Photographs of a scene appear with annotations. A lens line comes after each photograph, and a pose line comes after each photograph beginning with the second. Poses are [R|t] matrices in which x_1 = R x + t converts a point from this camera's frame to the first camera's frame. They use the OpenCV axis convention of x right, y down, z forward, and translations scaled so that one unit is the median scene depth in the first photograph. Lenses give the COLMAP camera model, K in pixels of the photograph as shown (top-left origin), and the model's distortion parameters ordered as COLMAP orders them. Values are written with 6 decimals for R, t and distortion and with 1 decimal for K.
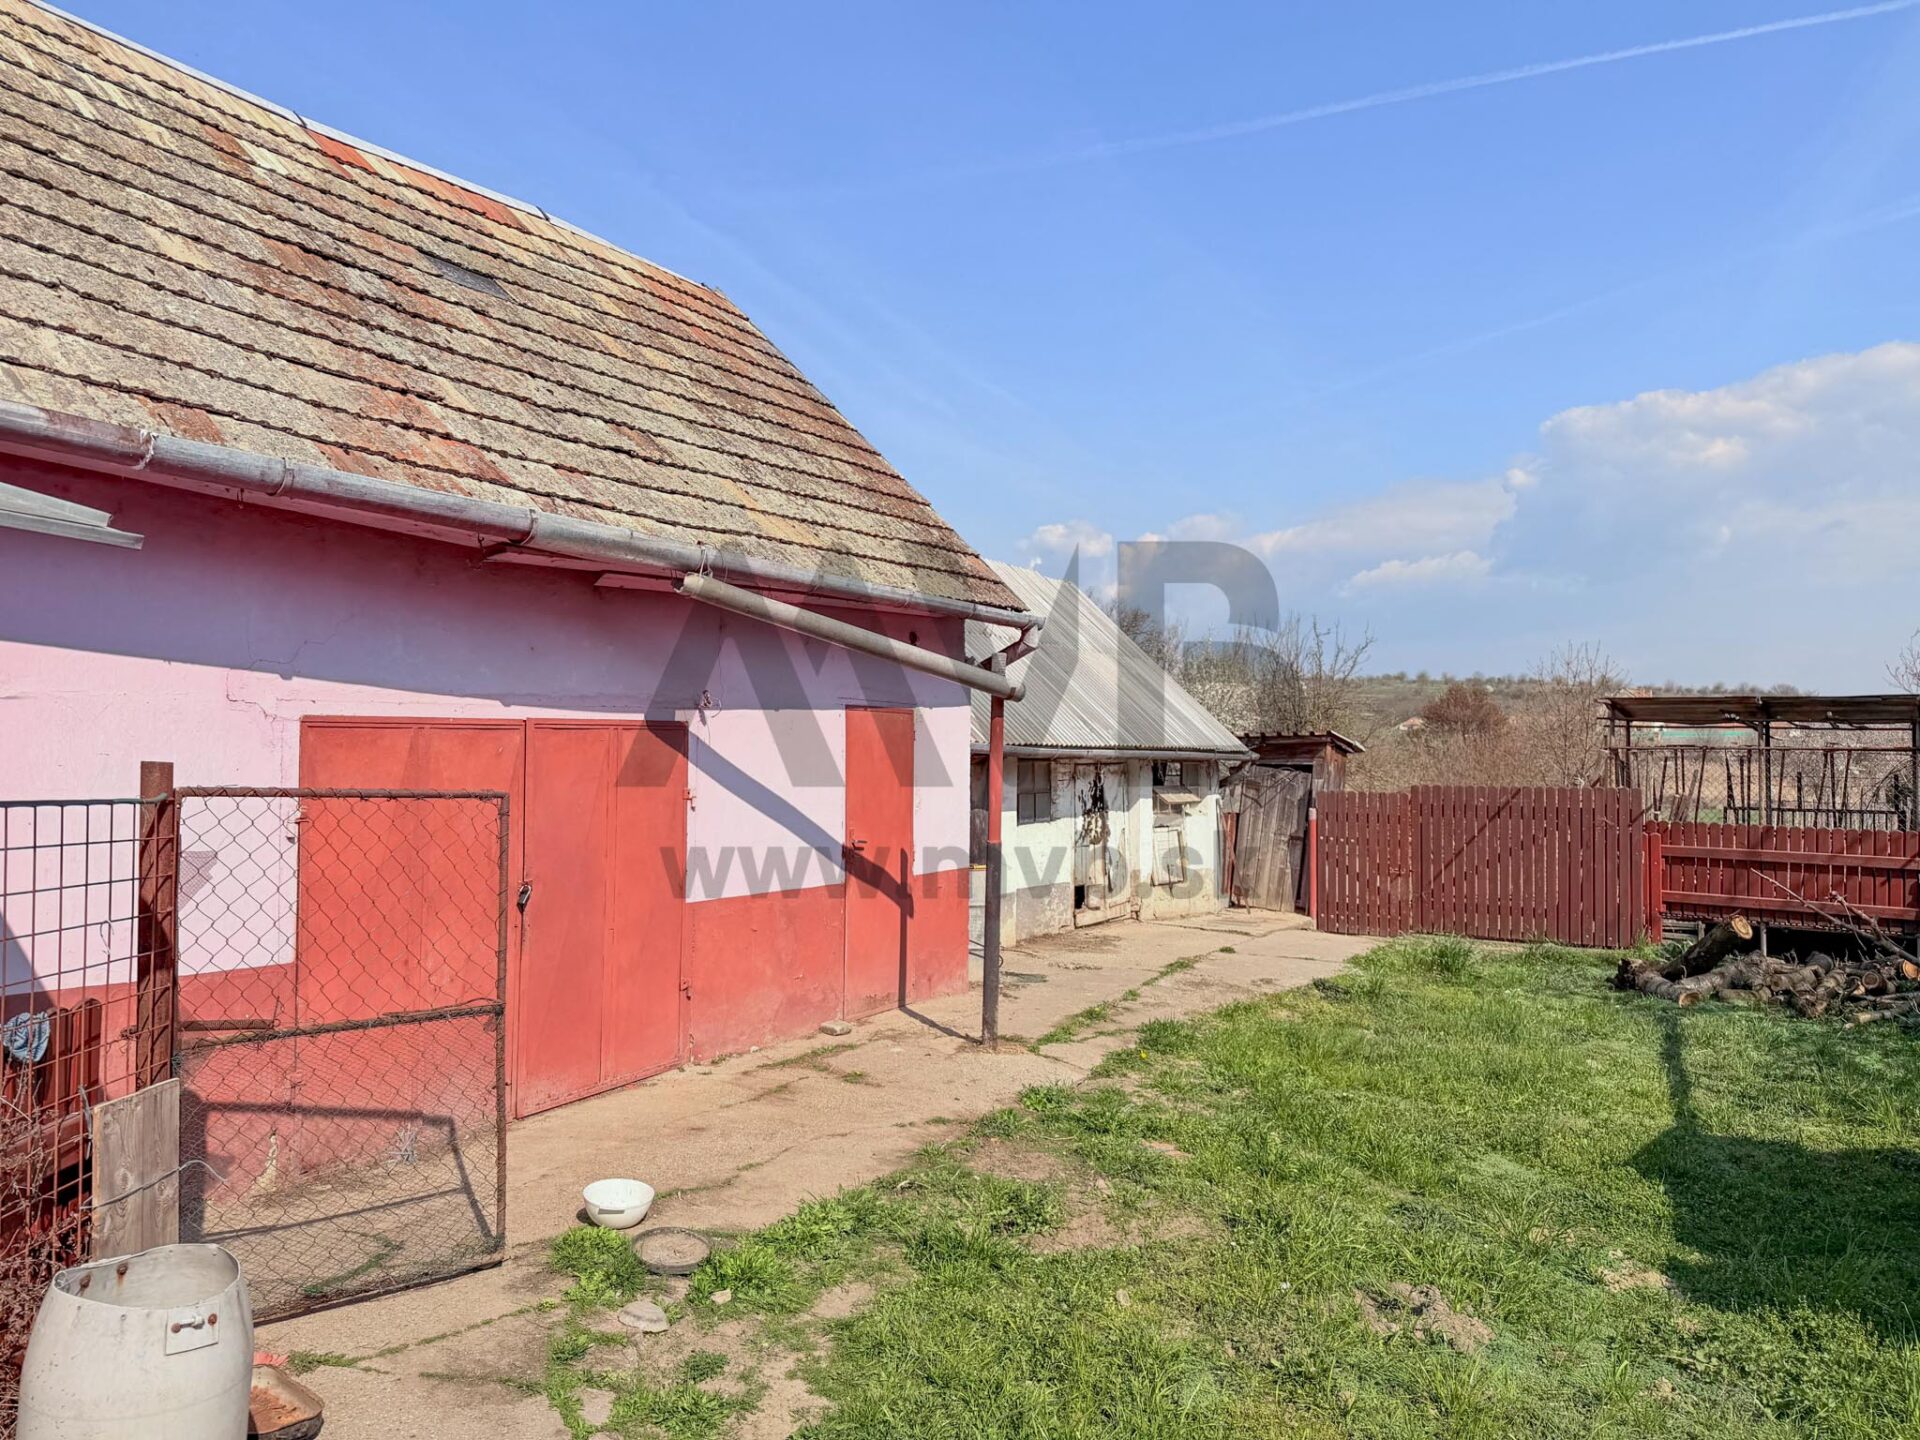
lens RADIAL K [[1333.4, 0, 960.0], [0, 1333.4, 720.0], [0, 0, 1]] dist [0.000347, -0.001142]
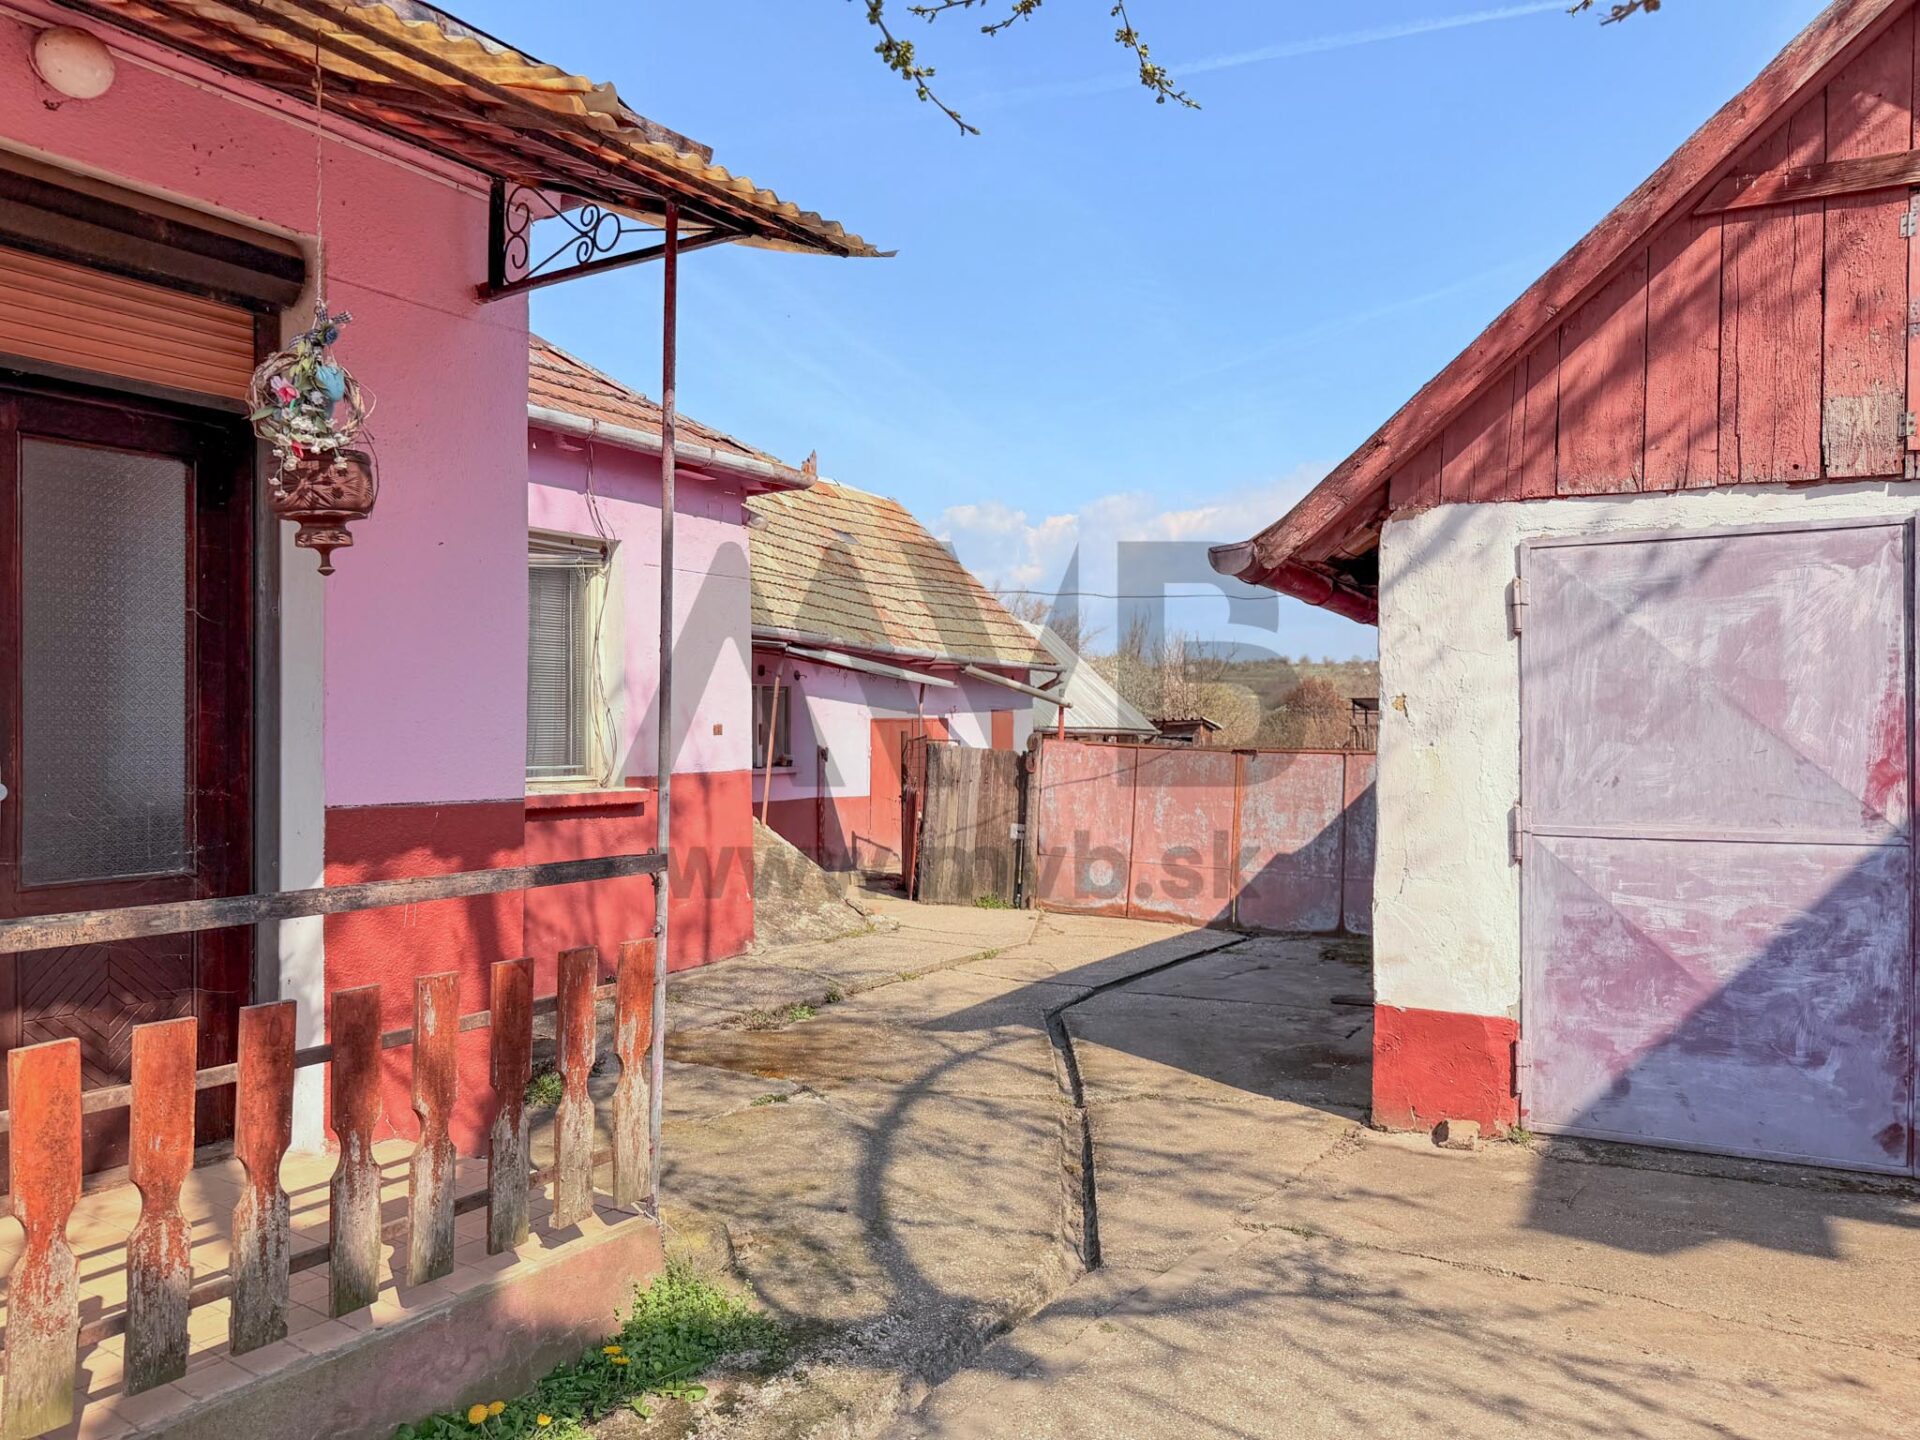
lens RADIAL K [[1333.4, 0, 960.0], [0, 1333.4, 720.0], [0, 0, 1]] dist [0.000347, -0.001142]
pose [[0.996946, -0.006111, 0.077856, -0.170762], [0.005089, 0.999898, 0.013322, -0.013172], [-0.077929, -0.012885, 0.996876, -0.701722]]
